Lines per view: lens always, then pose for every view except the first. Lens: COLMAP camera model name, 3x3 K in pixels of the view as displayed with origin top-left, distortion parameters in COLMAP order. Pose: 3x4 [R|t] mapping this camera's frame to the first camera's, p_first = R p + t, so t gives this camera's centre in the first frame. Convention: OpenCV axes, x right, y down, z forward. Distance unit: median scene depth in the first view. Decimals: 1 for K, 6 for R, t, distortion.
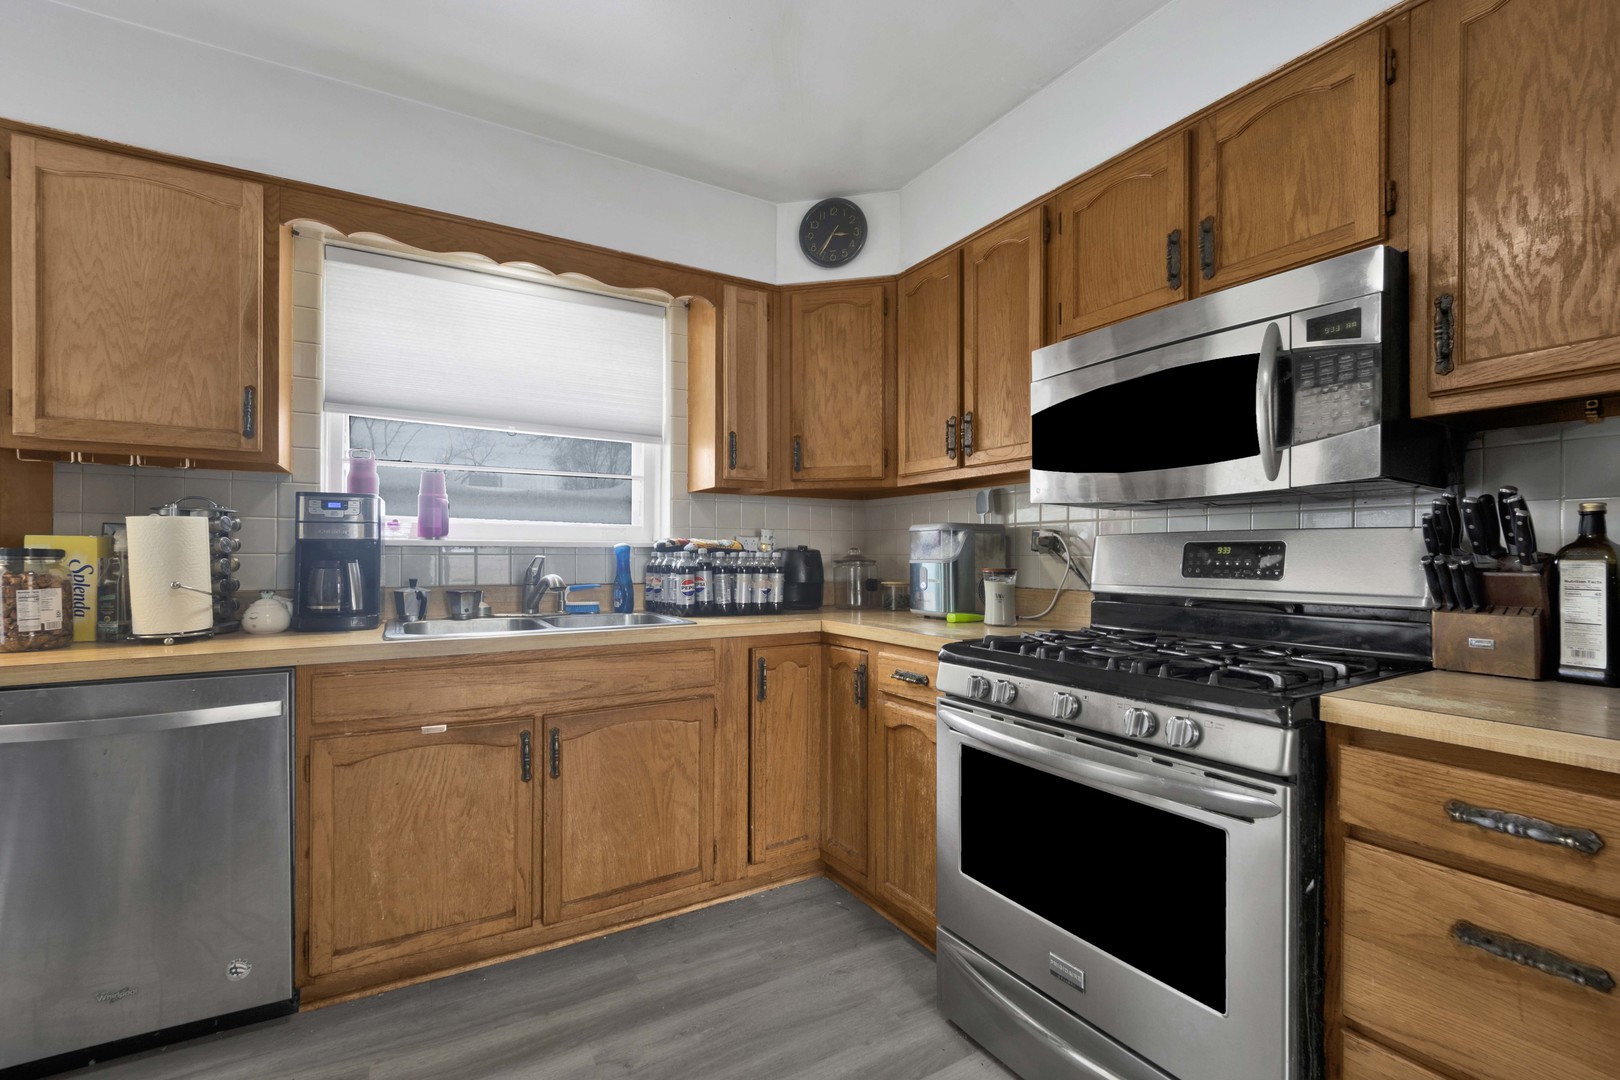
lens RADIAL K [[687.4, 0, 790.5], [0, 687.4, 540.8], [0, 0, 1]] dist [-0.018918, -0.000404]
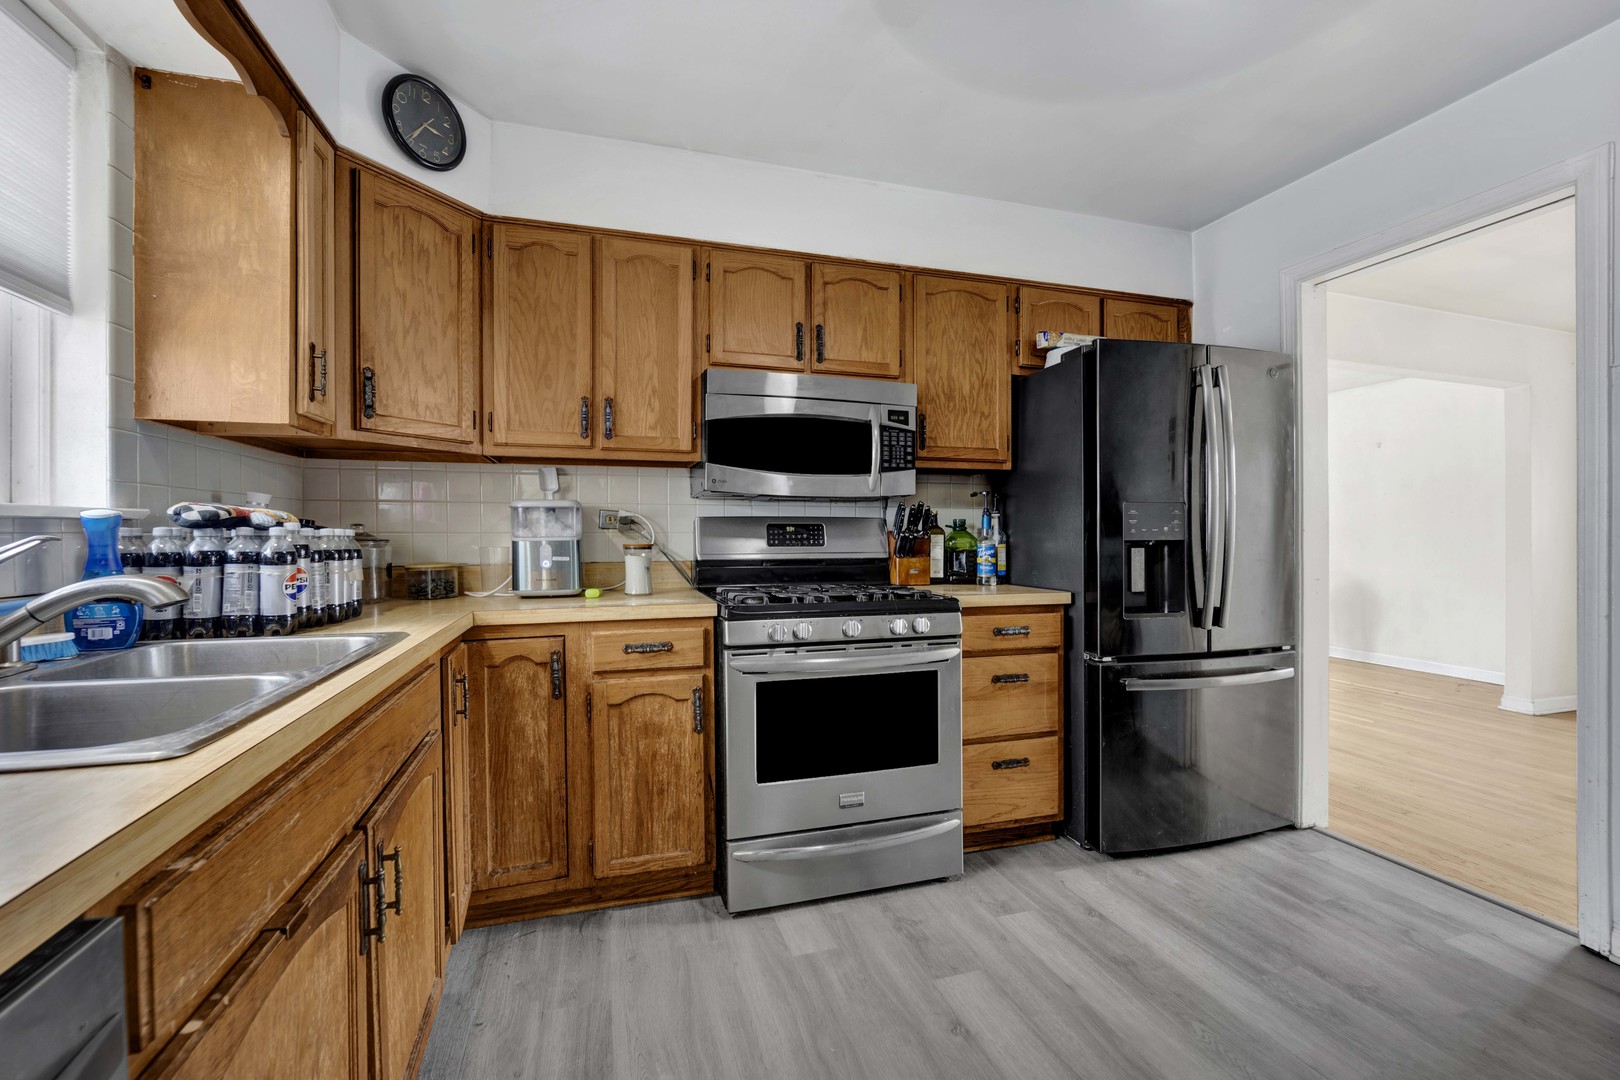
lens RADIAL K [[687.2, 0, 810.4], [0, 687.2, 523.8], [0, 0, 1]] dist [-0.002027, -0.000132]
pose [[0.231612, 0.010252, 0.972754, -0.696559], [-0.017190, 0.999831, -0.006445, 0.008958], [-0.972656, -0.015229, 0.231750, 0.446881]]
